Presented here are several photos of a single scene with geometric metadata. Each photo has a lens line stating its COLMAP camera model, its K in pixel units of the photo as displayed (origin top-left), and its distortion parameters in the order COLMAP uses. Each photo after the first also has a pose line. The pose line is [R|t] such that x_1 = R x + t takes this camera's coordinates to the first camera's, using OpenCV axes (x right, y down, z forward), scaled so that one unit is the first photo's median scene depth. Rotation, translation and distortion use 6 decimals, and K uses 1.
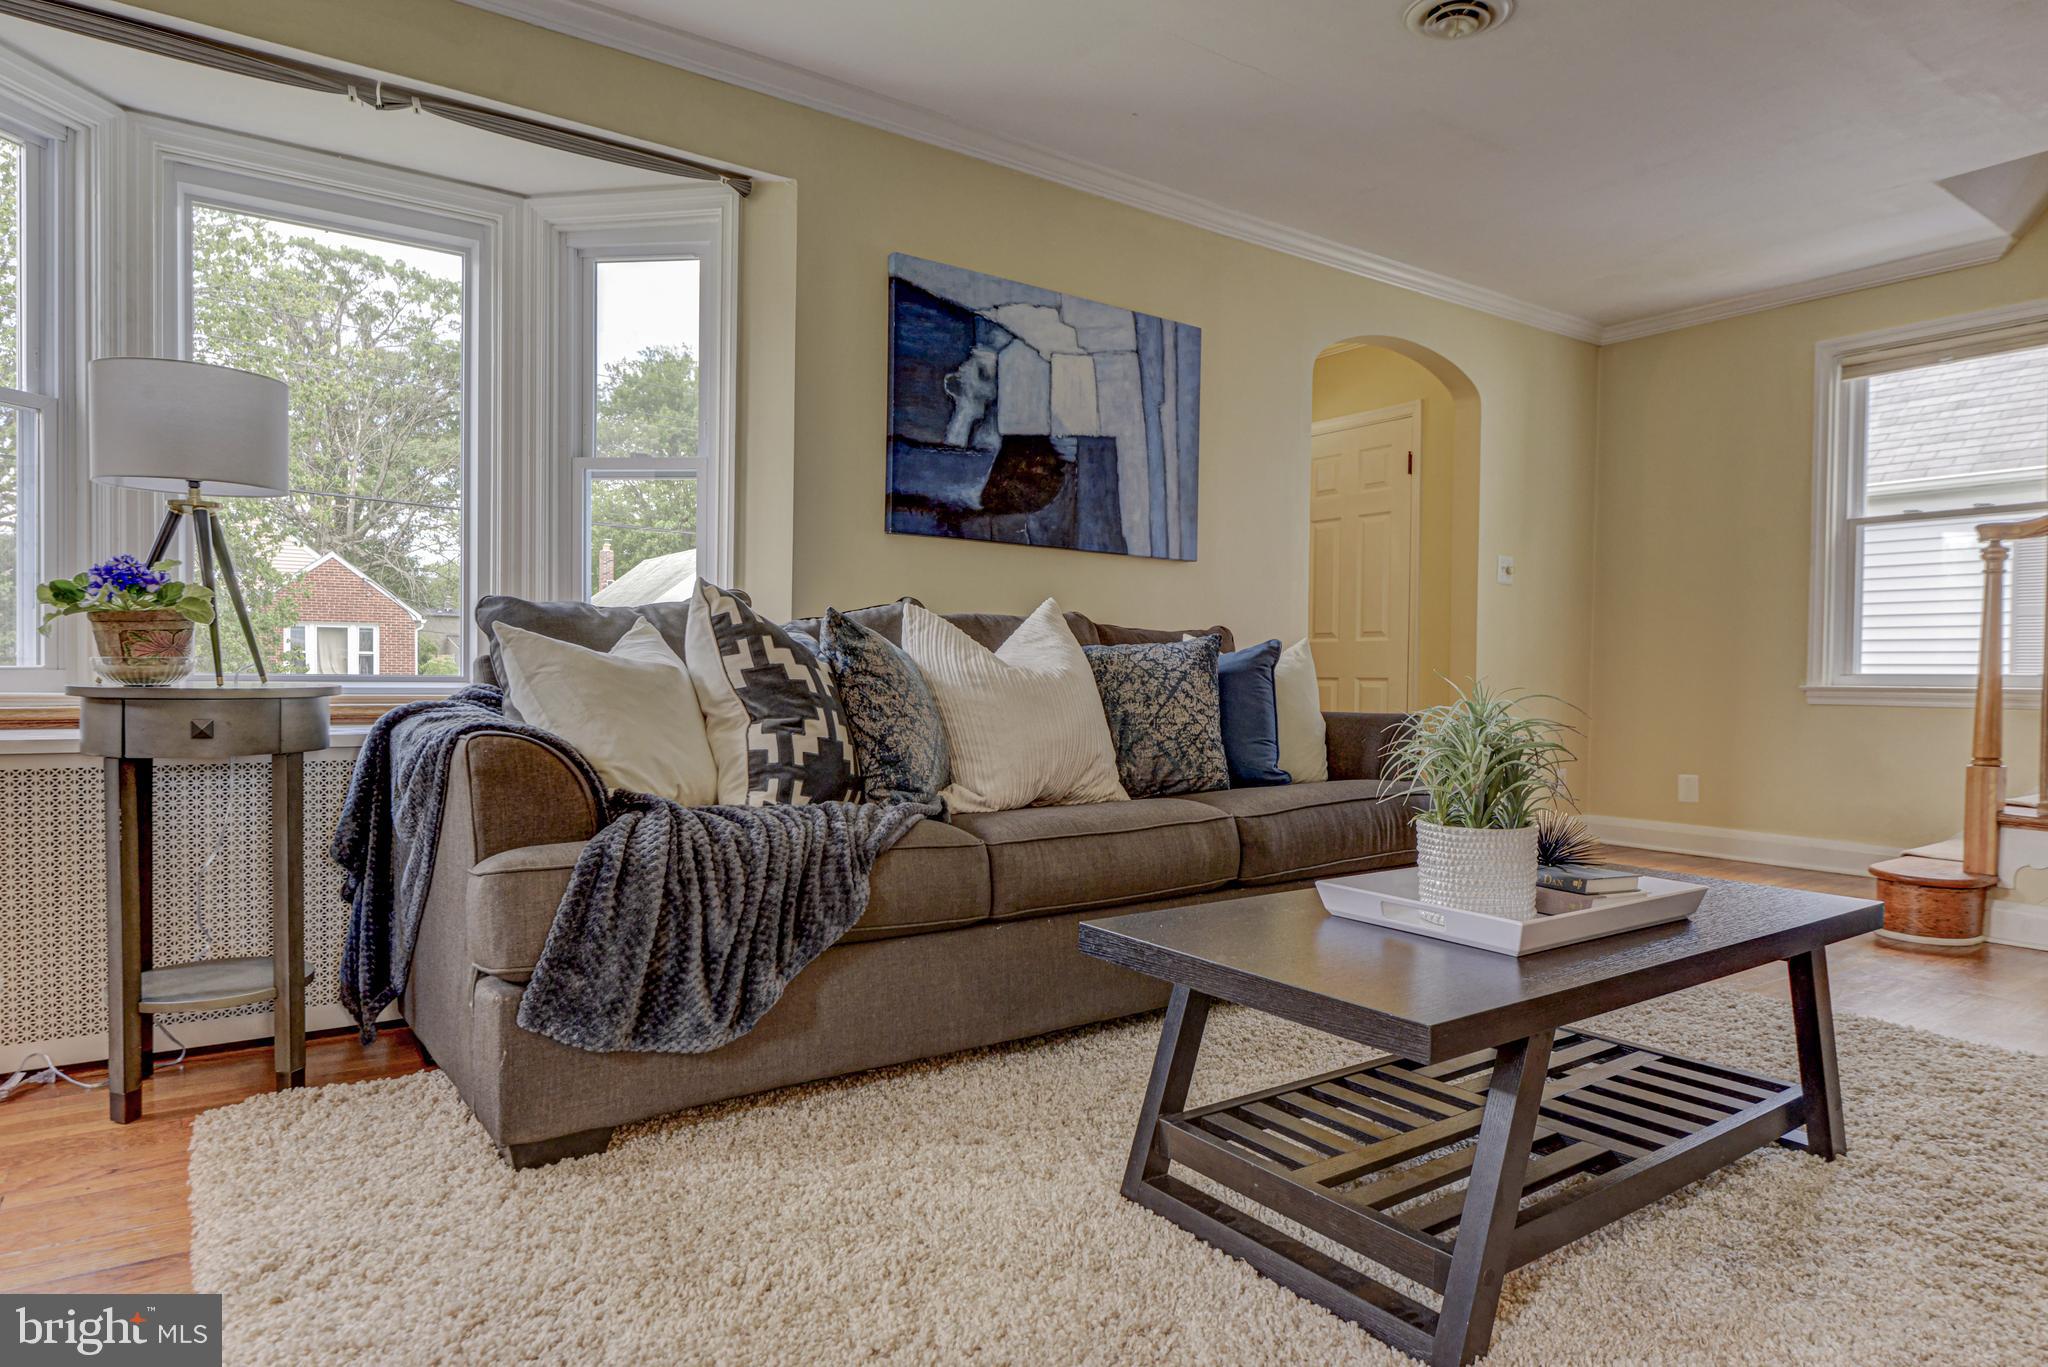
lens RADIAL K [[1195.0, 0, 1024.0], [0, 1195.0, 683.5], [0, 0, 1]] dist [0.004816, -0.014818]
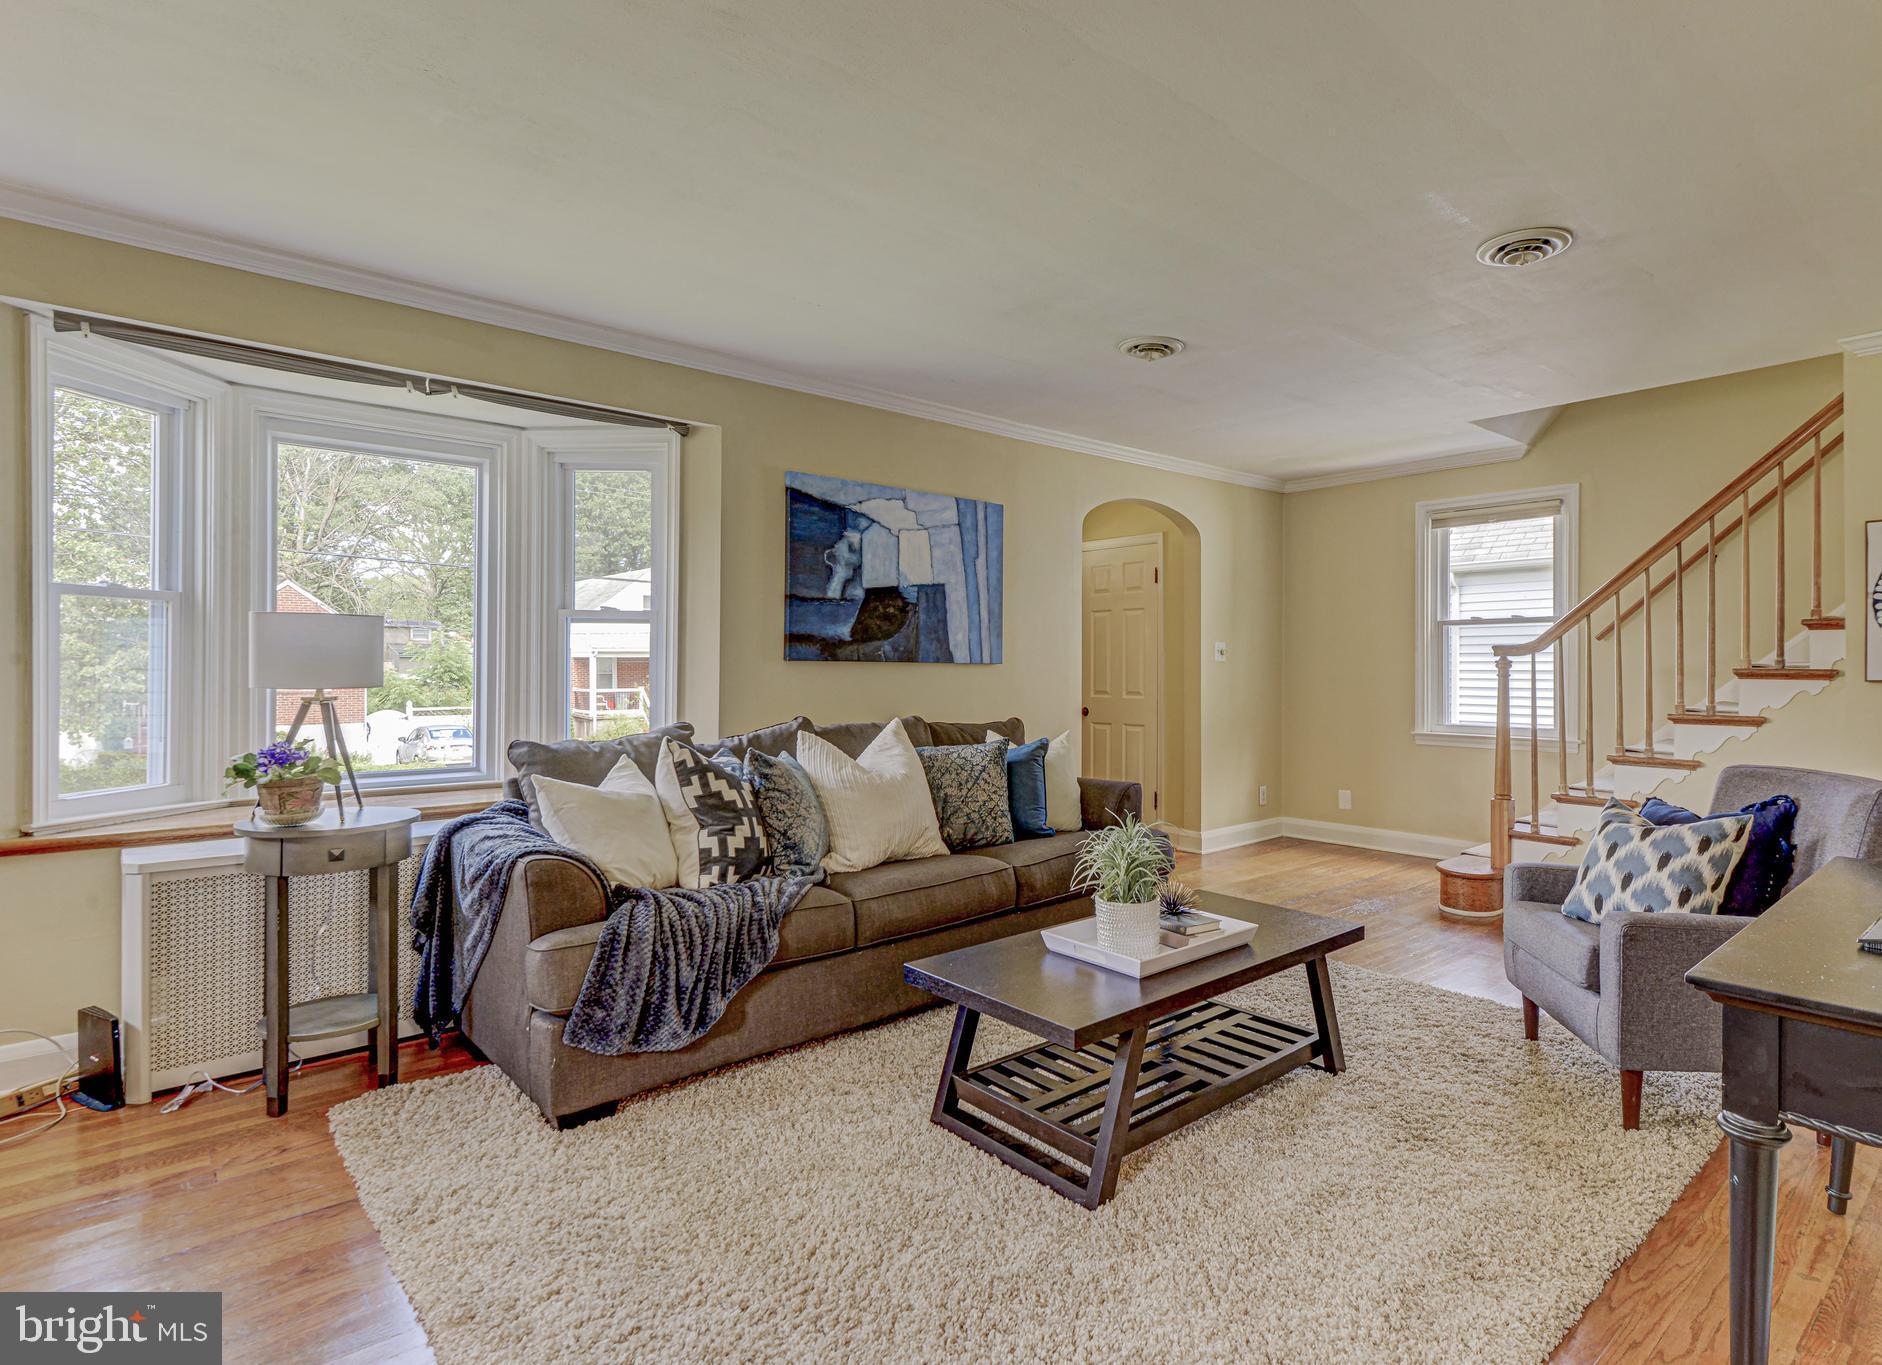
lens RADIAL K [[965.7, 0, 1011.0], [0, 965.7, 657.1], [0, 0, 1]] dist [0.015852, -0.011355]
pose [[0.992665, -0.008129, 0.120623, 0.026459], [0.010975, 0.999676, -0.022950, -0.162525], [-0.120398, 0.024105, 0.992433, -0.324974]]
